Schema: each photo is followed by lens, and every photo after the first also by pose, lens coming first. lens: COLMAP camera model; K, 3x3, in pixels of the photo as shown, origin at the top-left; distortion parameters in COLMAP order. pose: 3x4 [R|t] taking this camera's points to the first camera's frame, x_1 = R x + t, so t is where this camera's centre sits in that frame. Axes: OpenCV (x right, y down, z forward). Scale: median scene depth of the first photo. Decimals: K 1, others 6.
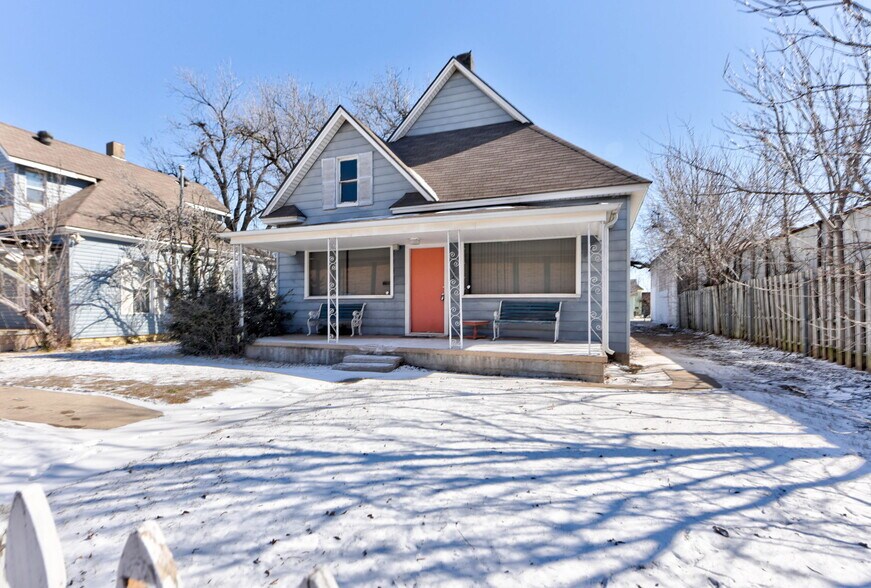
lens RADIAL K [[437.0, 0, 429.3], [0, 437.0, 311.0], [0, 0, 1]] dist [0.000652, -0.000103]
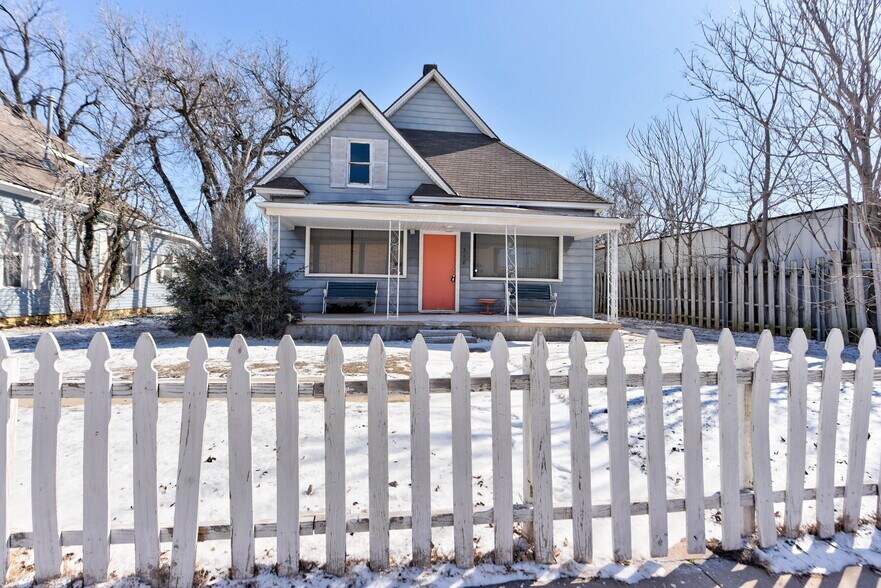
lens RADIAL K [[422.5, 0, 439.0], [0, 422.5, 282.4], [0, 0, 1]] dist [-0.000510, 0.000052]
pose [[0.875547, 0.022913, 0.482590, -0.510708], [-0.013034, 0.999631, -0.023814, 0.005133], [-0.482957, 0.014560, 0.875523, 0.043714]]
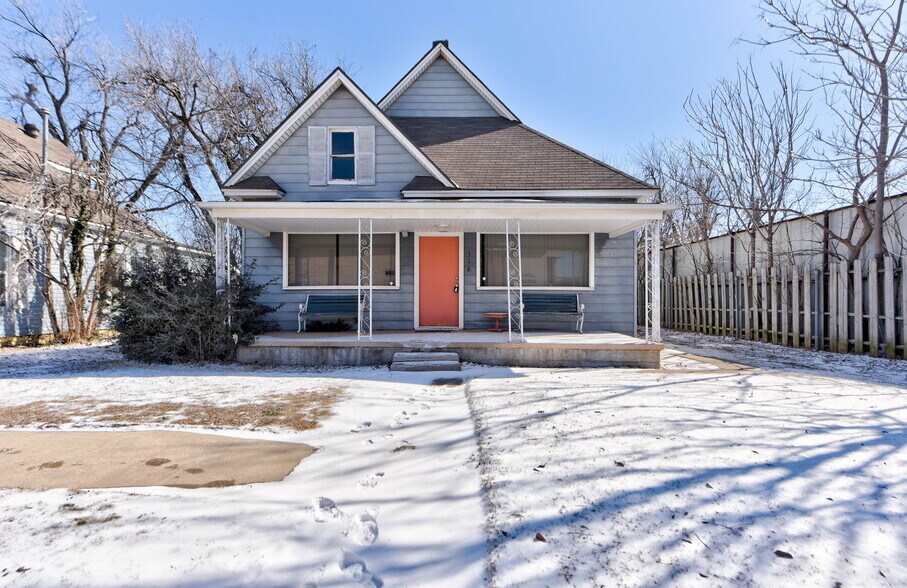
lens RADIAL K [[425.8, 0, 445.1], [0, 425.8, 304.2], [0, 0, 1]] dist [0.001669, -0.000236]
pose [[0.933060, -0.001211, 0.359720, -0.310826], [0.002074, 0.999996, -0.002012, 0.003642], [-0.359716, 0.002623, 0.933058, 0.132527]]
